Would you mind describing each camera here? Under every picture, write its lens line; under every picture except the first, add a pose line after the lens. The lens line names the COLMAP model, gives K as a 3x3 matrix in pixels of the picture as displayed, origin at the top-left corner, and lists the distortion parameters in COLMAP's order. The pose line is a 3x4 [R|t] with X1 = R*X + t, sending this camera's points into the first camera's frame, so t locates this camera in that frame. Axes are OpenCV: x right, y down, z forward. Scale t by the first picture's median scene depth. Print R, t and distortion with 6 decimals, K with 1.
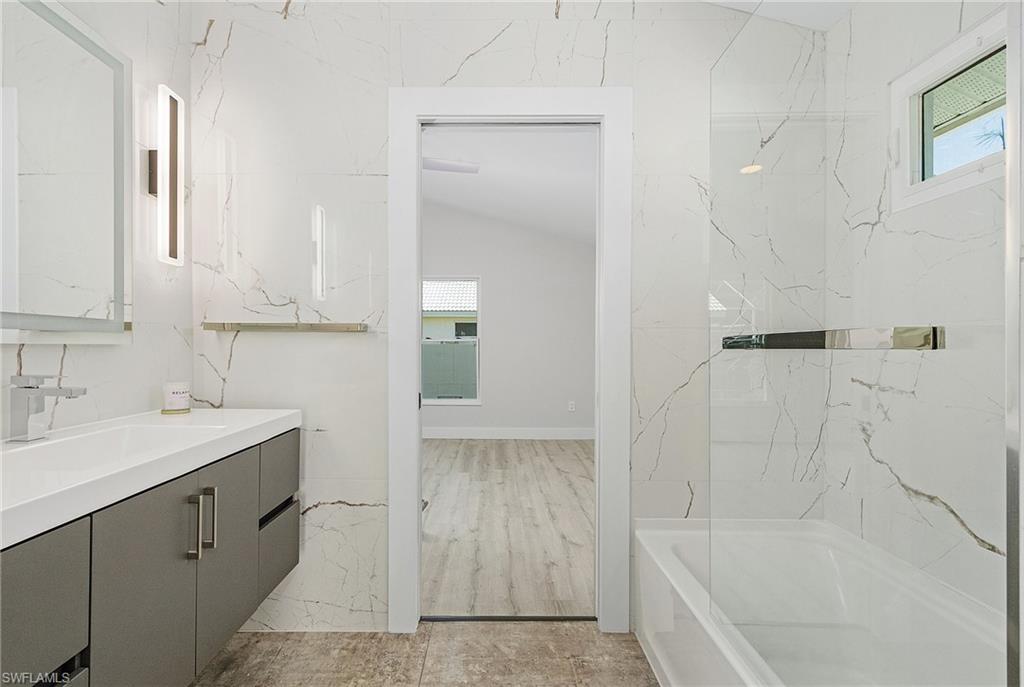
lens RADIAL K [[485.2, 0, 484.4], [0, 485.2, 340.9], [0, 0, 1]] dist [0.010238, -0.002534]
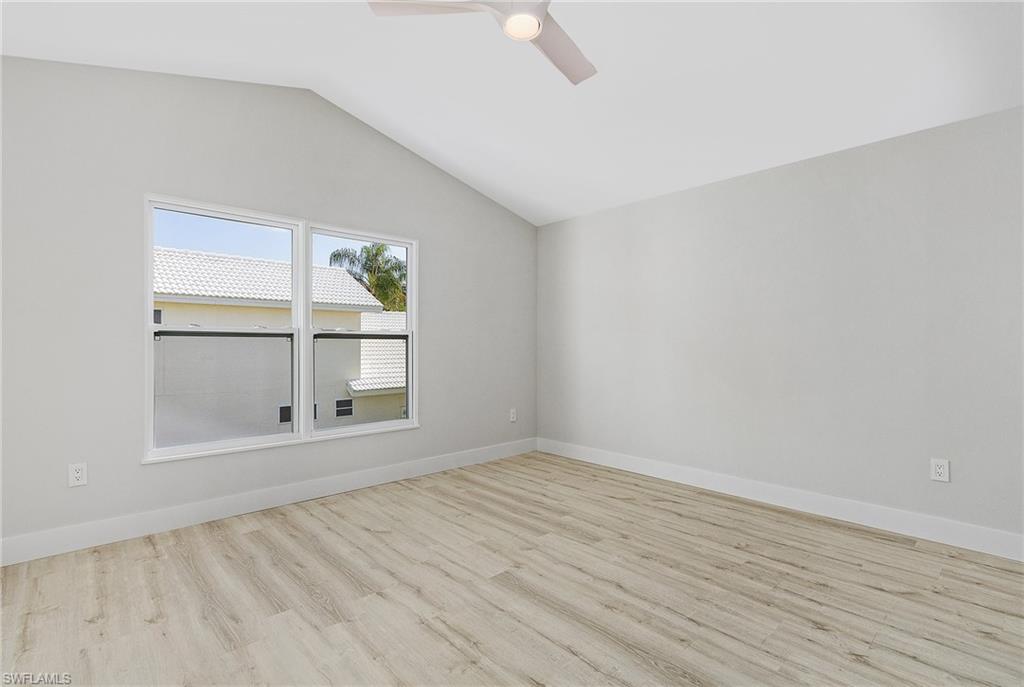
lens RADIAL K [[485.2, 0, 509.8], [0, 485.2, 340.6], [0, 0, 1]] dist [0.010238, -0.002534]
pose [[0.728167, -0.002249, 0.685396, -0.723374], [-0.004078, 0.999963, 0.007614, 0.005406], [-0.685388, -0.008339, 0.728130, 0.766541]]
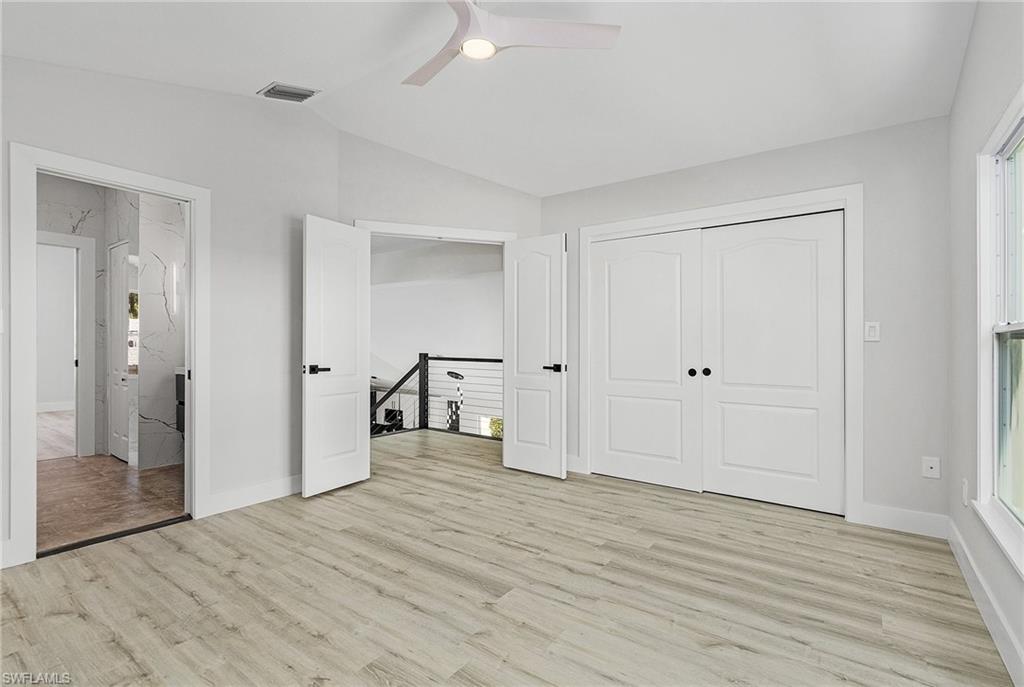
lens RADIAL K [[485.2, 0, 513.3], [0, 485.2, 347.1], [0, 0, 1]] dist [0.010238, -0.002534]
pose [[-0.579750, -0.003846, -0.814786, 0.344240], [-0.001822, 0.999992, -0.003424, 0.019212], [0.814793, -0.000500, -0.579752, 1.737132]]
